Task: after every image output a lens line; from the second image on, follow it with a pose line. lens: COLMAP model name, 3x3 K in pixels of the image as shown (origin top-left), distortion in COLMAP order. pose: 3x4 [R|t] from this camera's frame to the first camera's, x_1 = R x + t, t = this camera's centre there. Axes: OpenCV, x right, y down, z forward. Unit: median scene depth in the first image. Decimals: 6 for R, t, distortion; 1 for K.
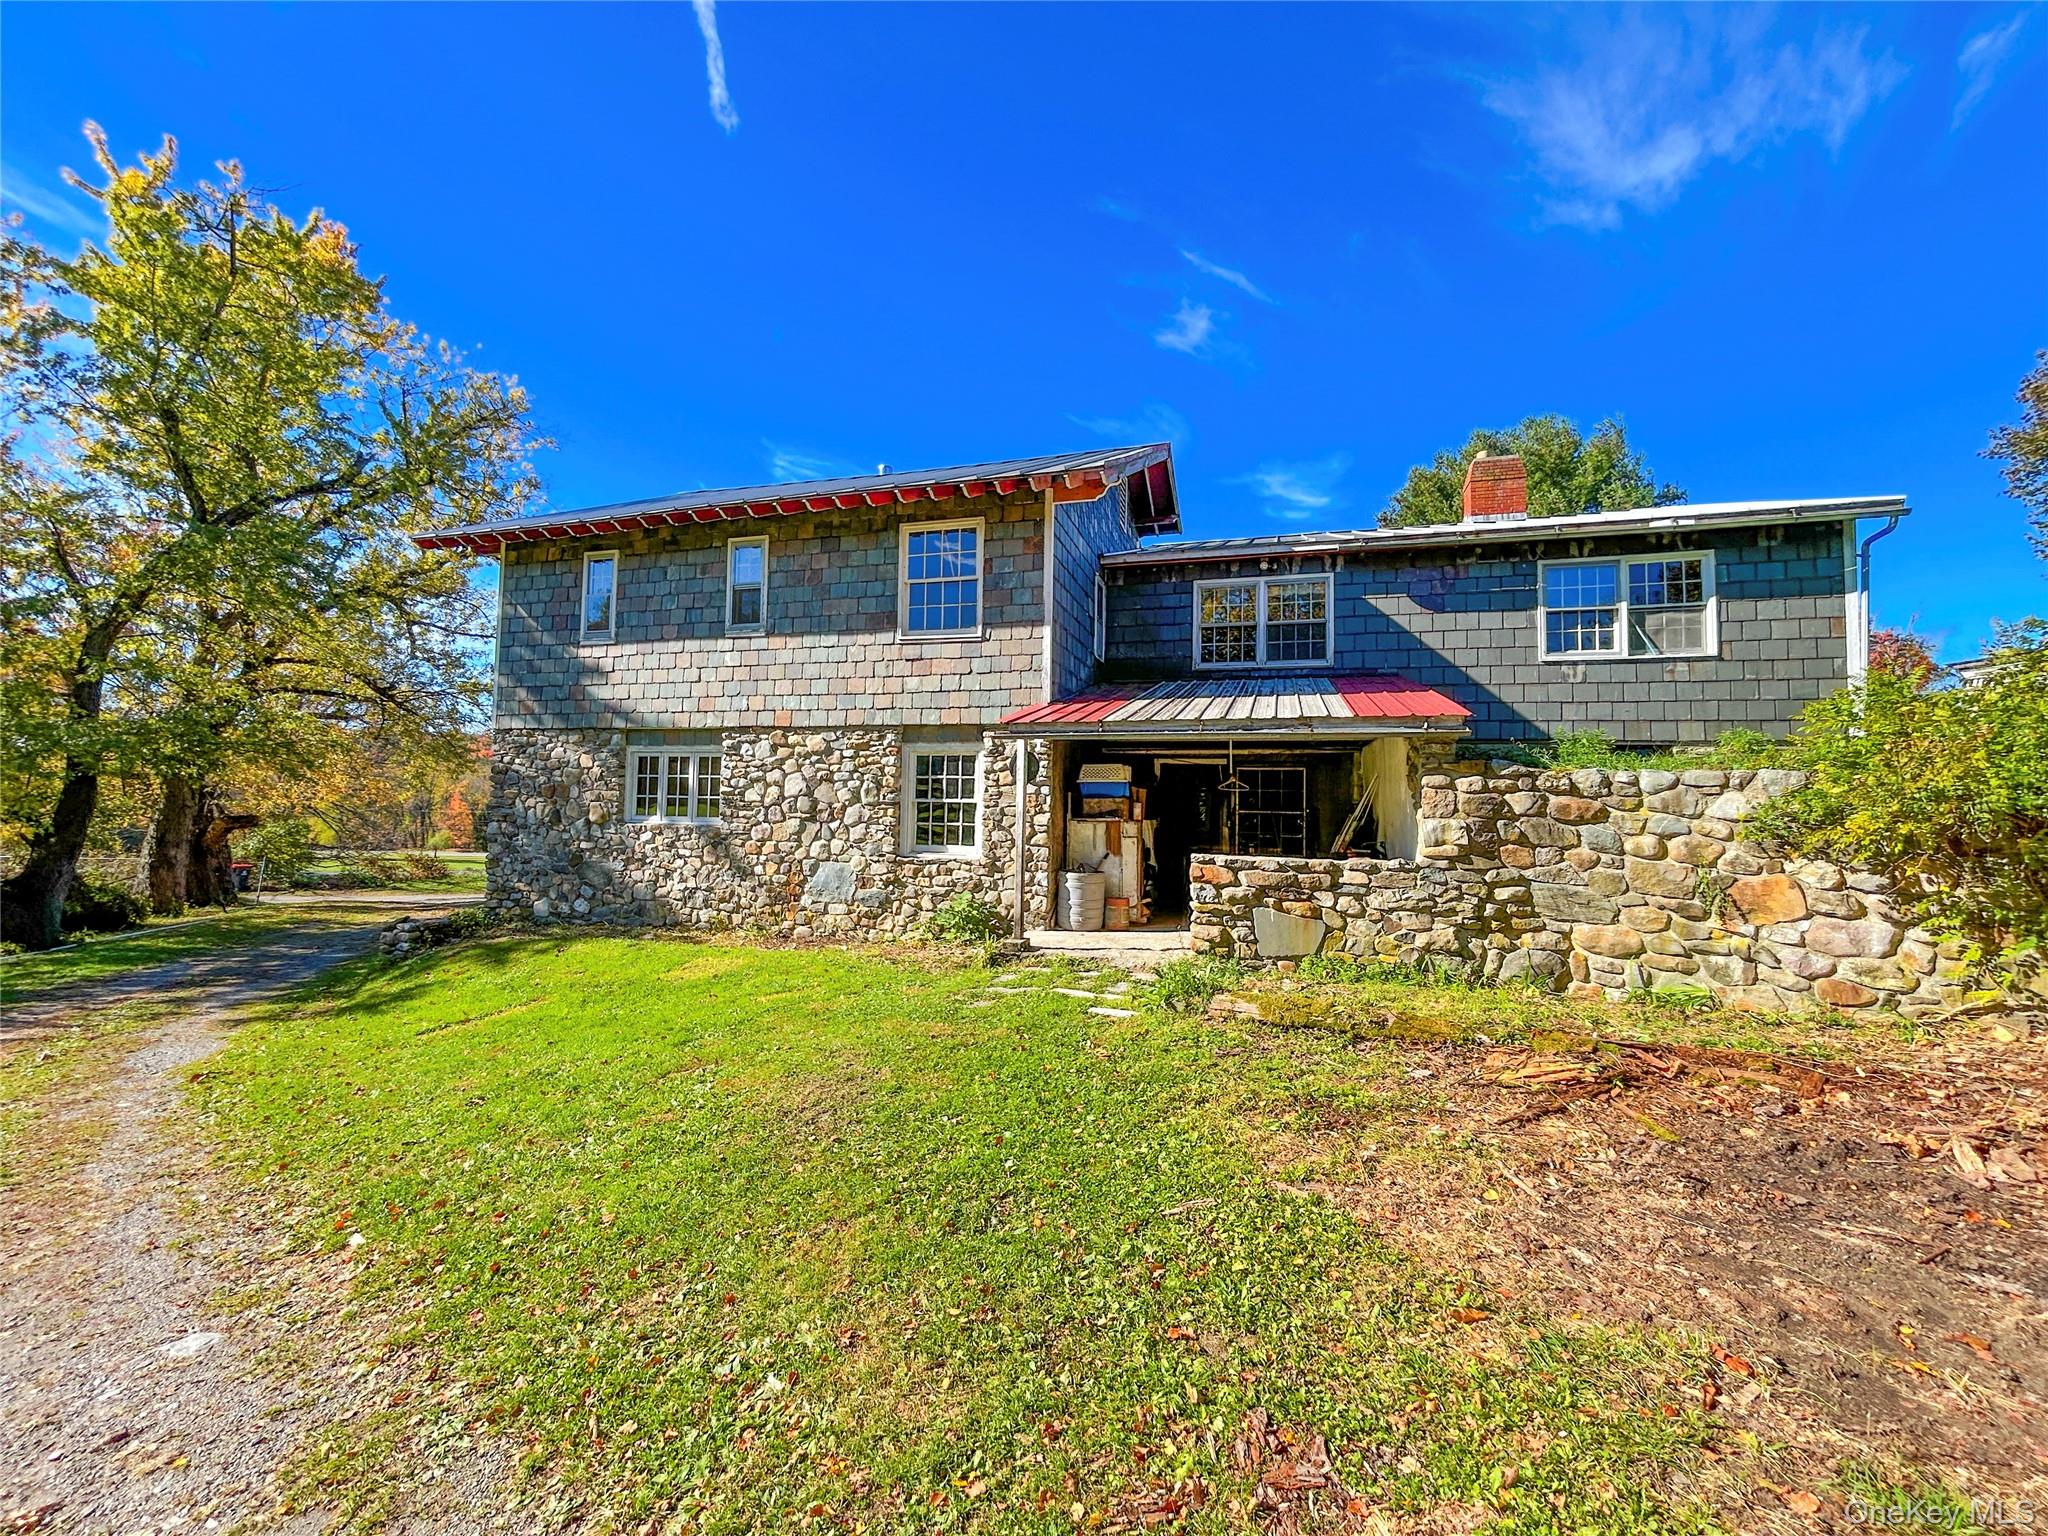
lens RADIAL K [[821.6, 0, 1022.6], [0, 821.6, 756.7], [0, 0, 1]] dist [-0.001354, -0.000664]
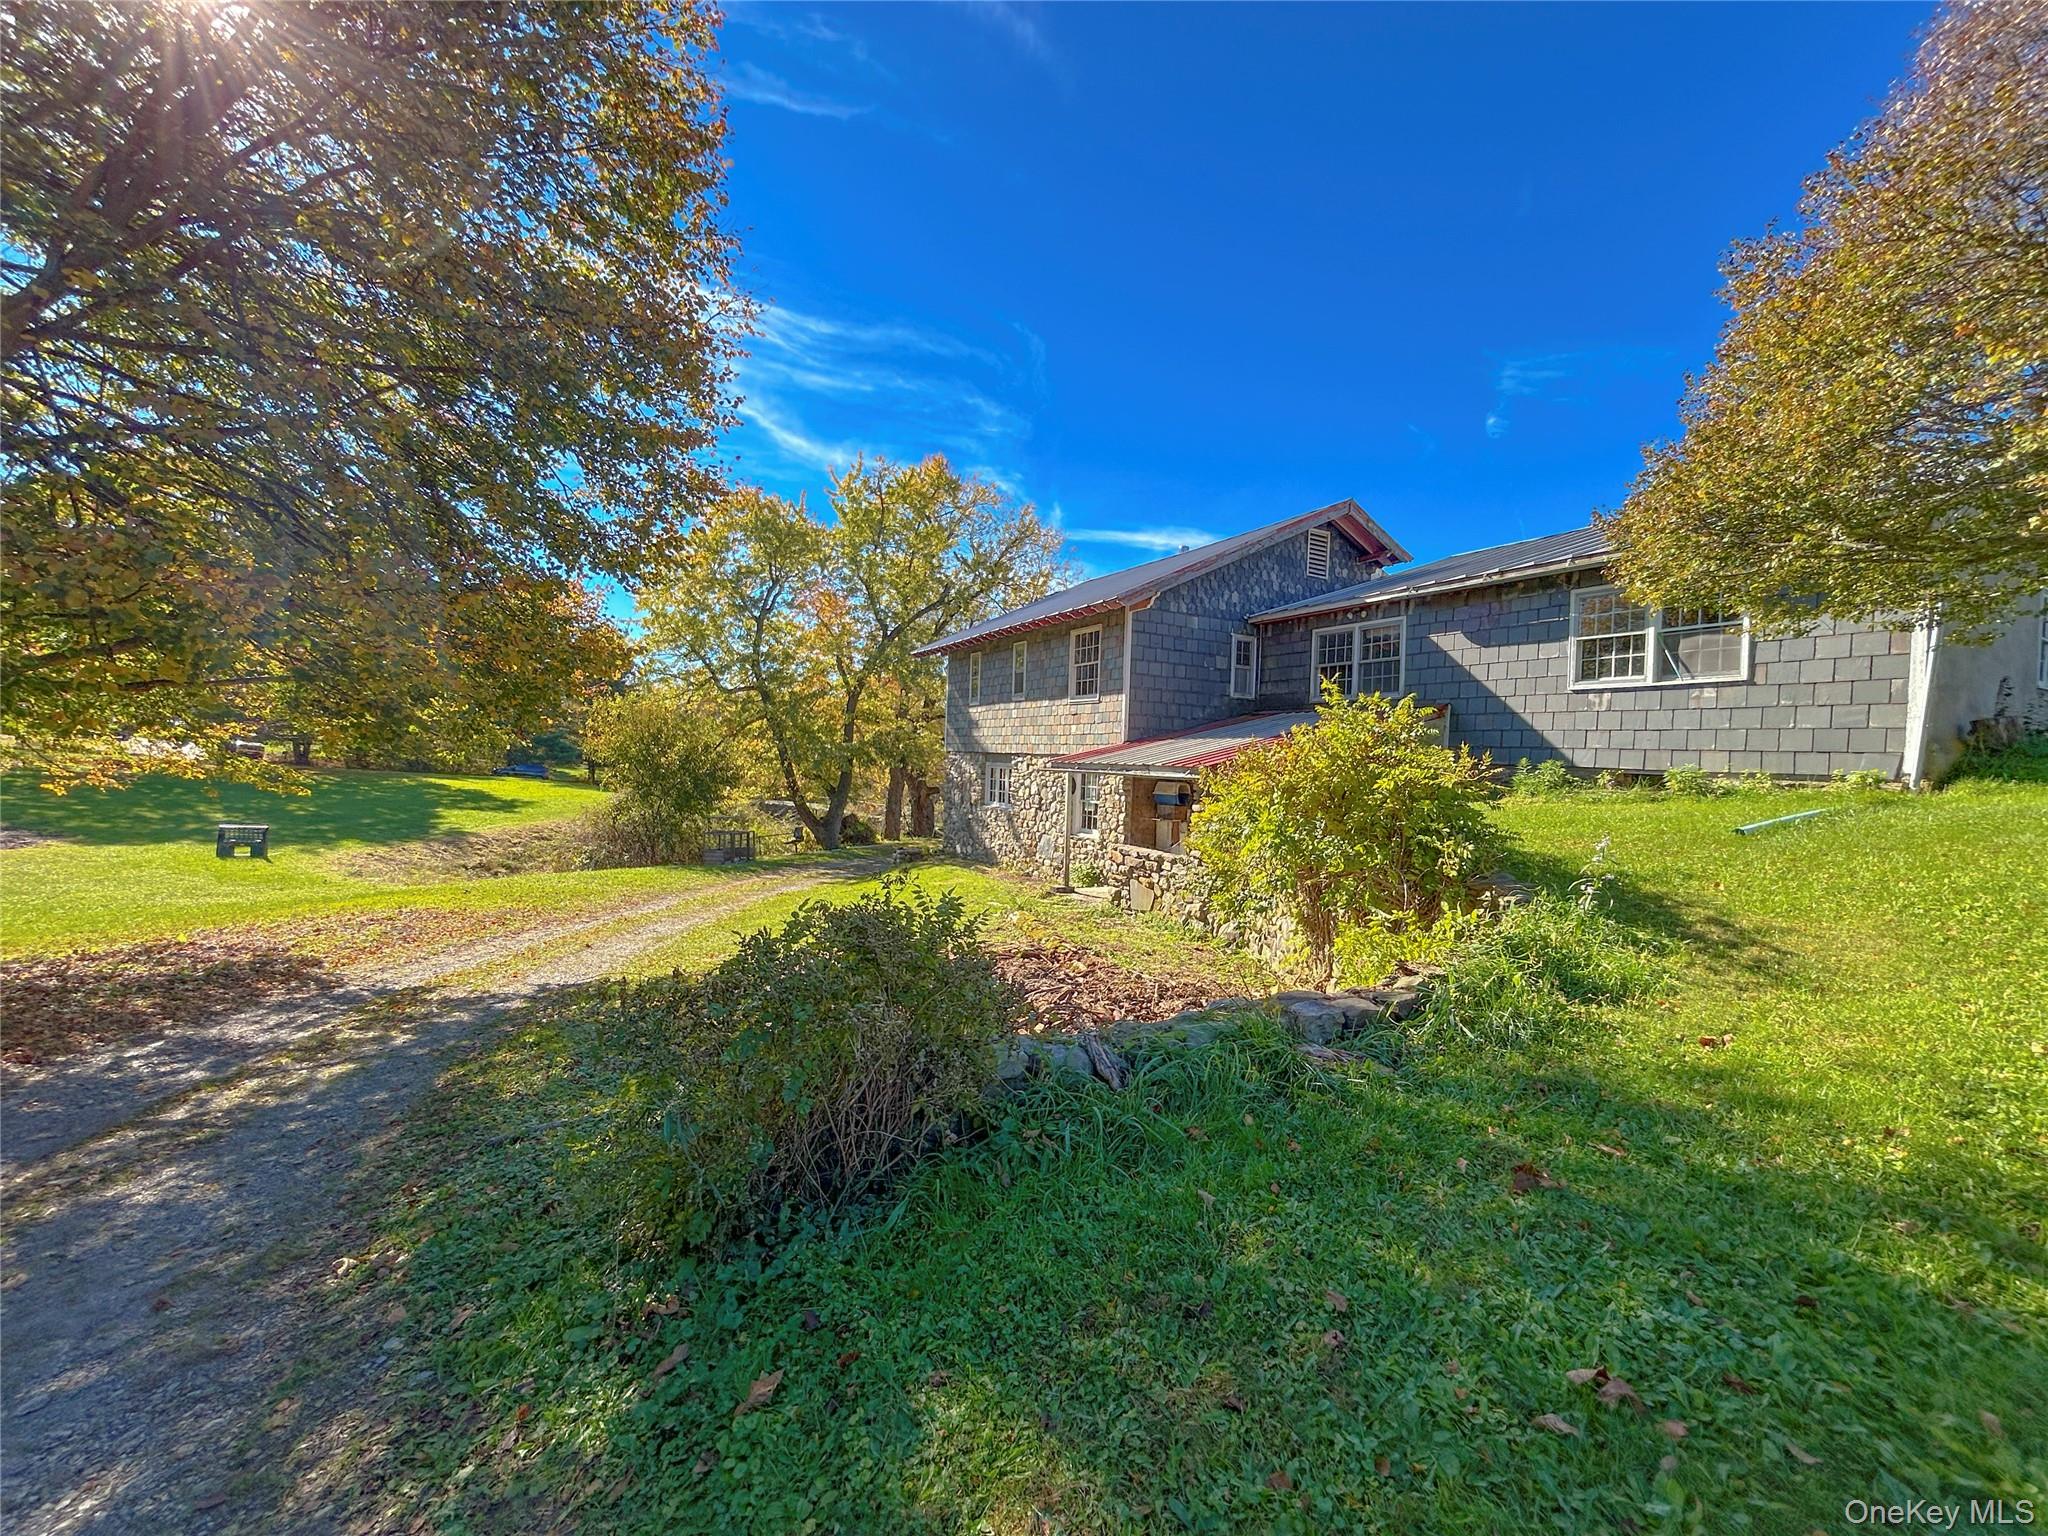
lens RADIAL K [[821.6, 0, 1022.6], [0, 821.6, 756.7], [0, 0, 1]] dist [-0.001354, -0.000664]
pose [[0.705907, 0.005018, -0.708287, 0.894636], [0.019721, 0.999448, 0.026735, -0.075657], [0.708030, -0.032841, 0.705418, -0.212721]]
